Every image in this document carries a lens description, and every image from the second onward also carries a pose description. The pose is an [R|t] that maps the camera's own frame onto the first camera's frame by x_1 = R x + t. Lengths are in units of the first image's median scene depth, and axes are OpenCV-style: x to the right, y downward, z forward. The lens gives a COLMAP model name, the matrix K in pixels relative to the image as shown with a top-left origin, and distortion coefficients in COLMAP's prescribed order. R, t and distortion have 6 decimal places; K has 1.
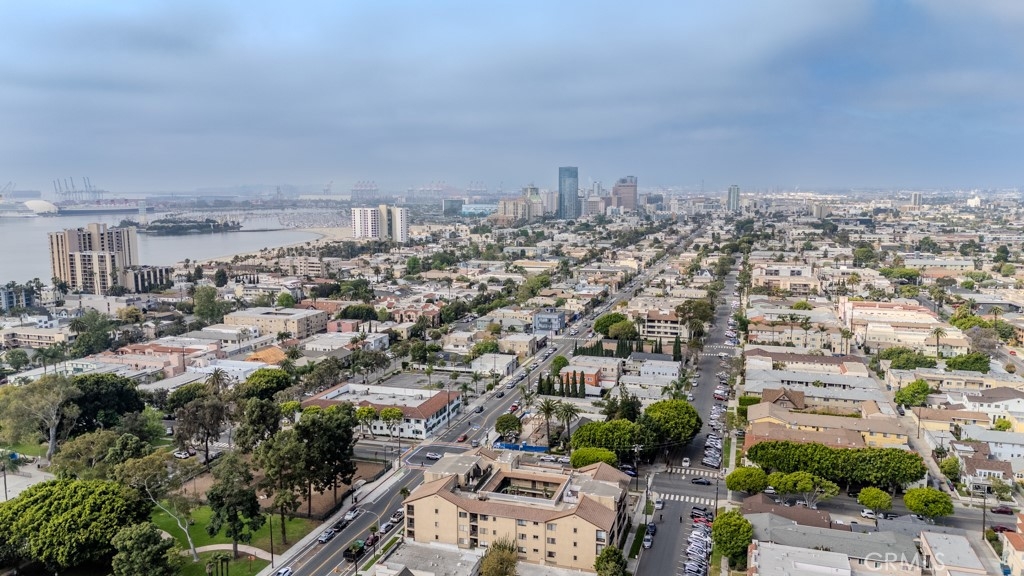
lens RADIAL K [[741.6, 0, 512.0], [0, 741.6, 288.0], [0, 0, 1]] dist [0.108021, -0.116101]
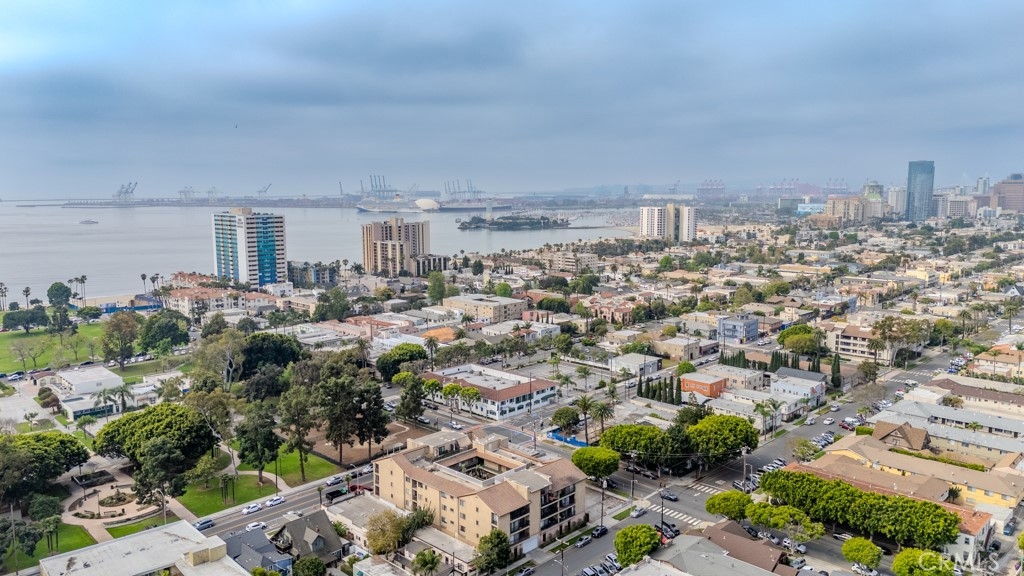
lens RADIAL K [[741.6, 0, 512.0], [0, 741.6, 288.0], [0, 0, 1]] dist [0.108021, -0.116101]
pose [[0.895122, 0.060292, -0.441726, 0.223898], [-0.059863, 0.998095, 0.014926, -0.003222], [0.441784, 0.013082, 0.897026, 0.026705]]
